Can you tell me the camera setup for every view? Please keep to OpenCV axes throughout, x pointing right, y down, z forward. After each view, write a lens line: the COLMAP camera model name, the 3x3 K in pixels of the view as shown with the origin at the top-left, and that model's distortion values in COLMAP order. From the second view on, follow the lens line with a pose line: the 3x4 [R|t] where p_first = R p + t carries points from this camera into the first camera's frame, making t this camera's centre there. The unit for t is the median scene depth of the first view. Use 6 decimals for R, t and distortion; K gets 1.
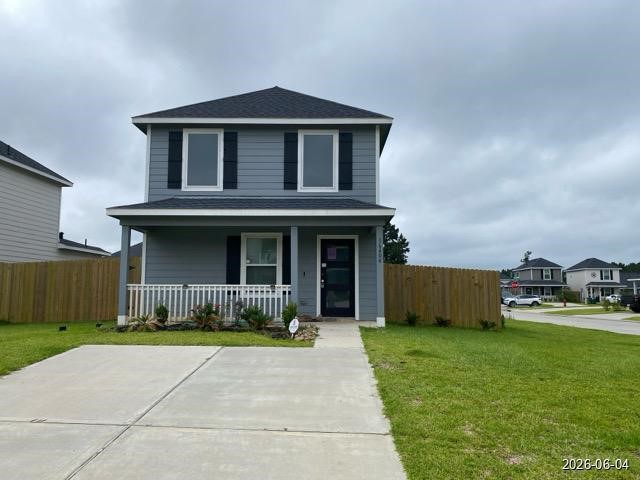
lens RADIAL K [[504.3, 0, 313.2], [0, 504.3, 239.0], [0, 0, 1]] dist [0.064294, -0.021771]
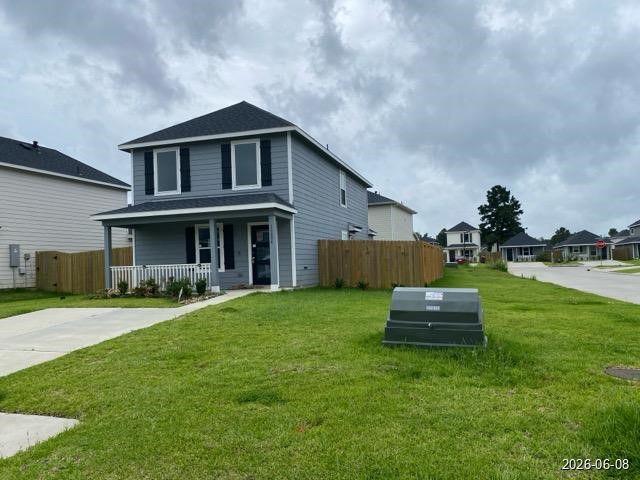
lens RADIAL K [[483.1, 0, 321.9], [0, 483.1, 244.7], [0, 0, 1]] dist [0.063268, -0.005085]
pose [[0.964466, -0.050065, -0.259422, 0.503529], [0.068861, 0.995579, 0.063876, -0.017820], [0.255077, -0.079471, 0.963649, -0.151813]]
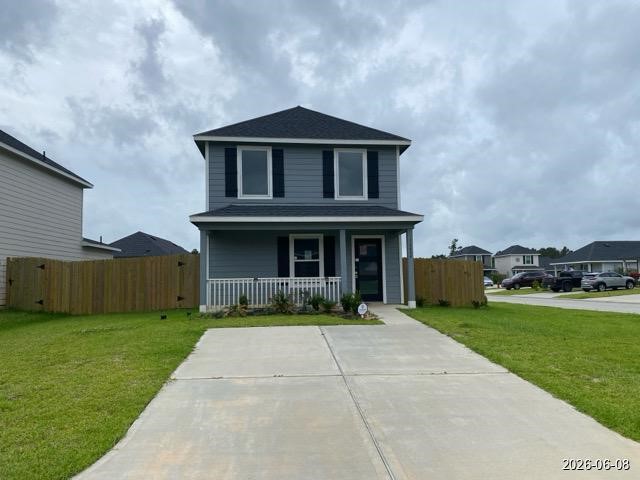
lens RADIAL K [[483.1, 0, 321.4], [0, 483.1, 239.8], [0, 0, 1]] dist [0.063268, -0.005085]
pose [[0.990355, -0.010179, 0.138180, -0.223081], [0.006886, 0.999681, 0.024288, -0.025483], [-0.138383, -0.023102, 0.990109, -0.148823]]
